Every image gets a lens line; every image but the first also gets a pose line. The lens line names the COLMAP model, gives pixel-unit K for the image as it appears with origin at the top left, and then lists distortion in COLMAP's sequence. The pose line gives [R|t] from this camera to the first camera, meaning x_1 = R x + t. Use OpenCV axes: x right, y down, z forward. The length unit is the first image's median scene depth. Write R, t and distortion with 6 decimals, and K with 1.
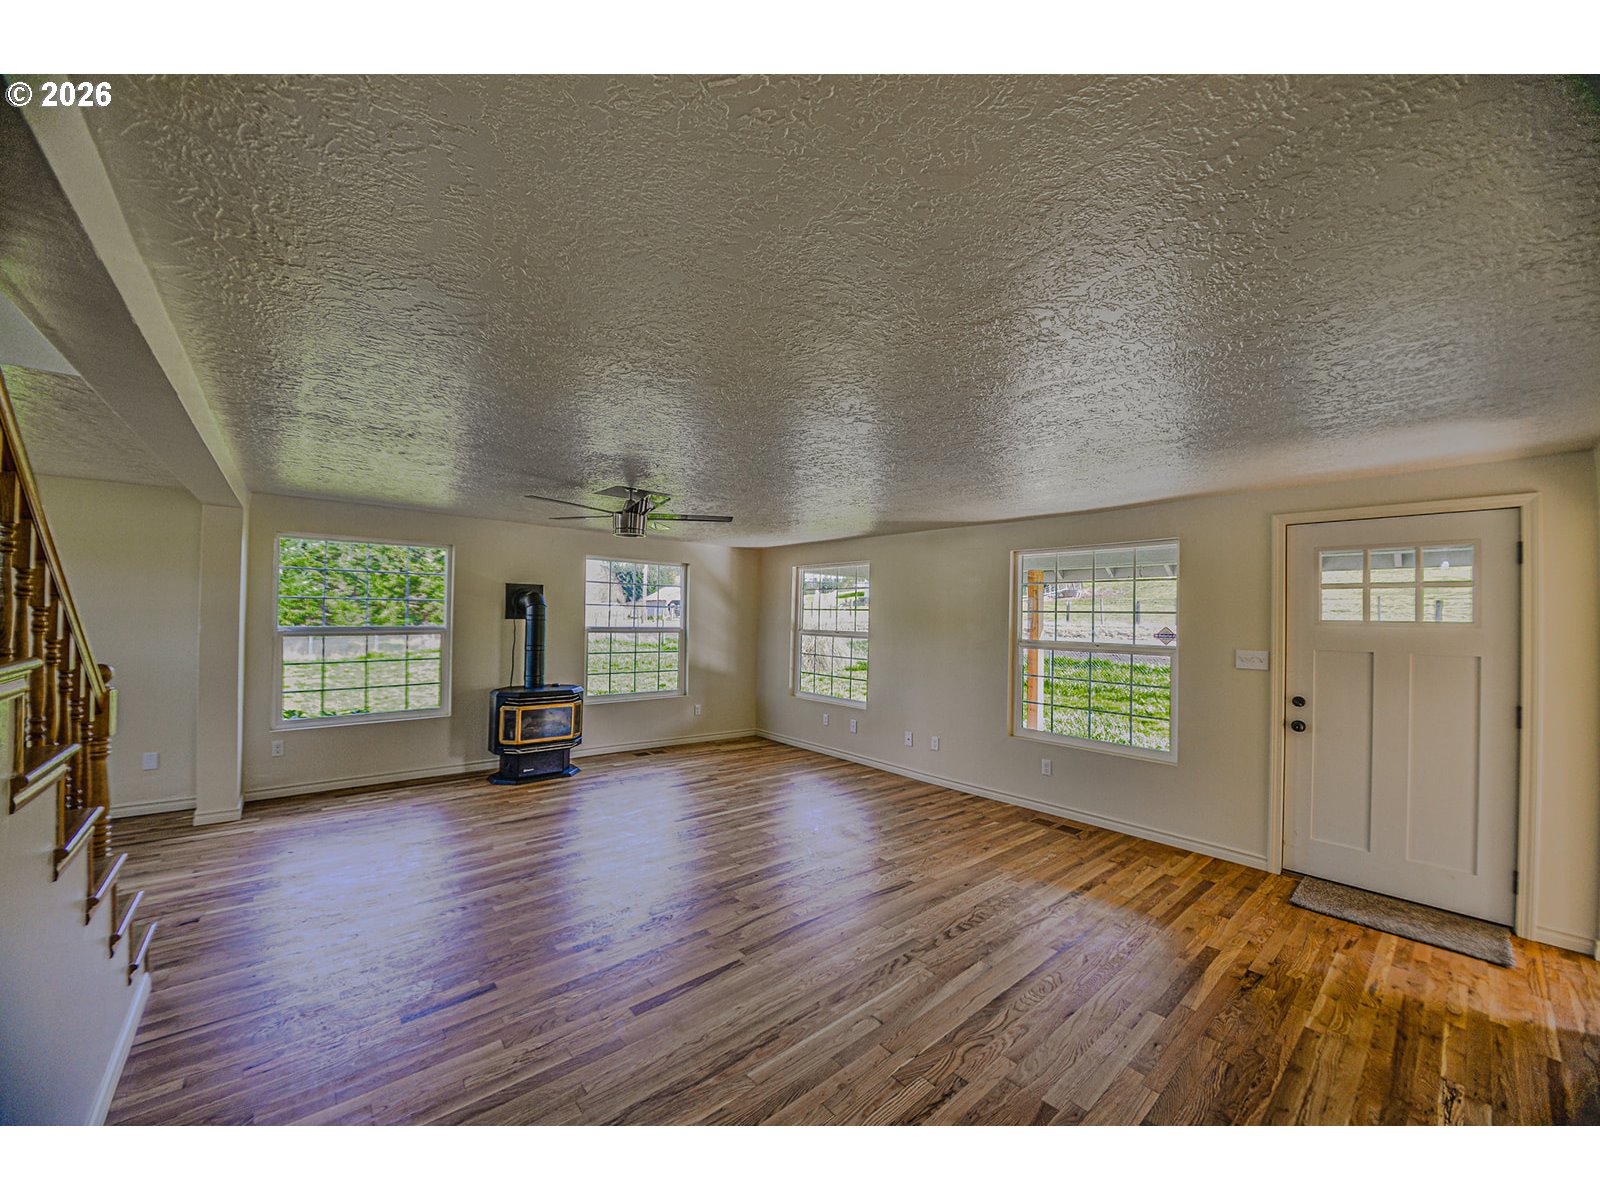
lens RADIAL K [[581.2, 0, 793.0], [0, 581.2, 606.8], [0, 0, 1]] dist [-0.007356, -0.000117]
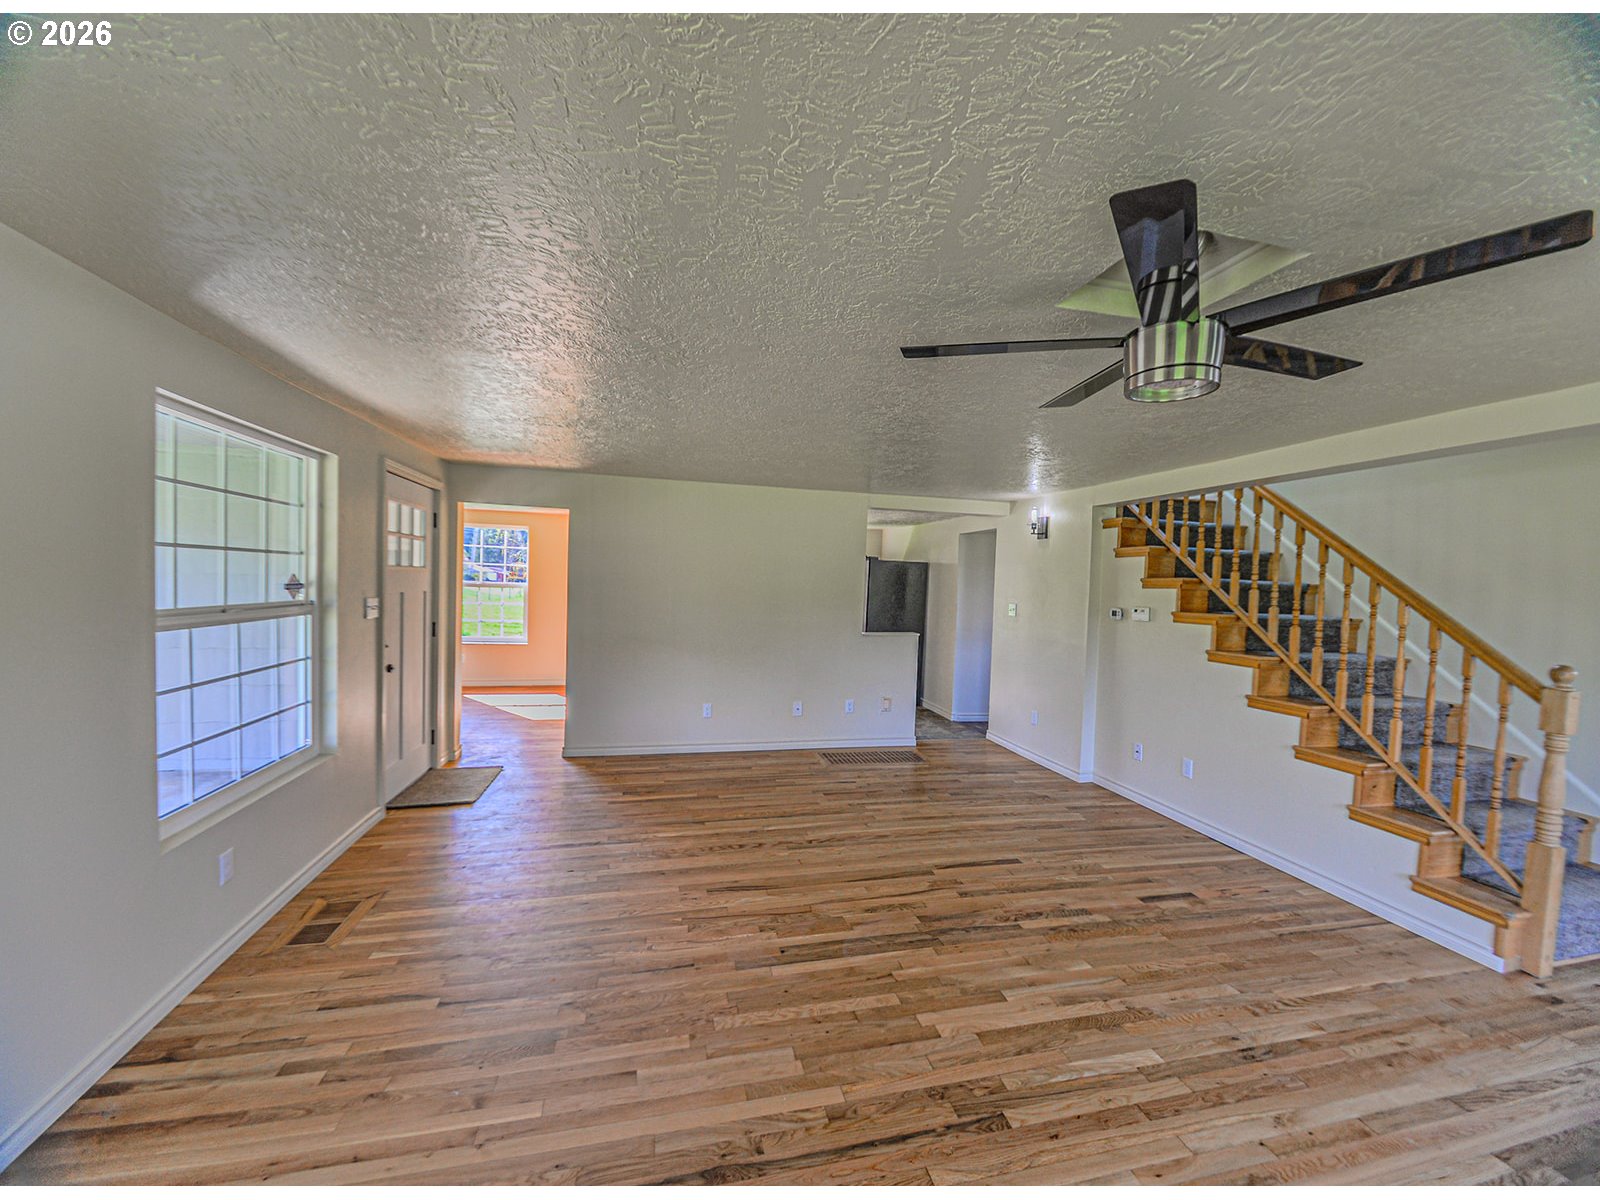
lens RADIAL K [[629.0, 0, 800.0], [0, 629.0, 600.0], [0, 0, 1]] dist [0.007733, -0.009465]
pose [[-0.882606, -0.062124, 0.465990, -0.251999], [-0.056169, 0.998065, 0.026670, 0.011898], [-0.466745, -0.002635, -0.884388, 1.385798]]
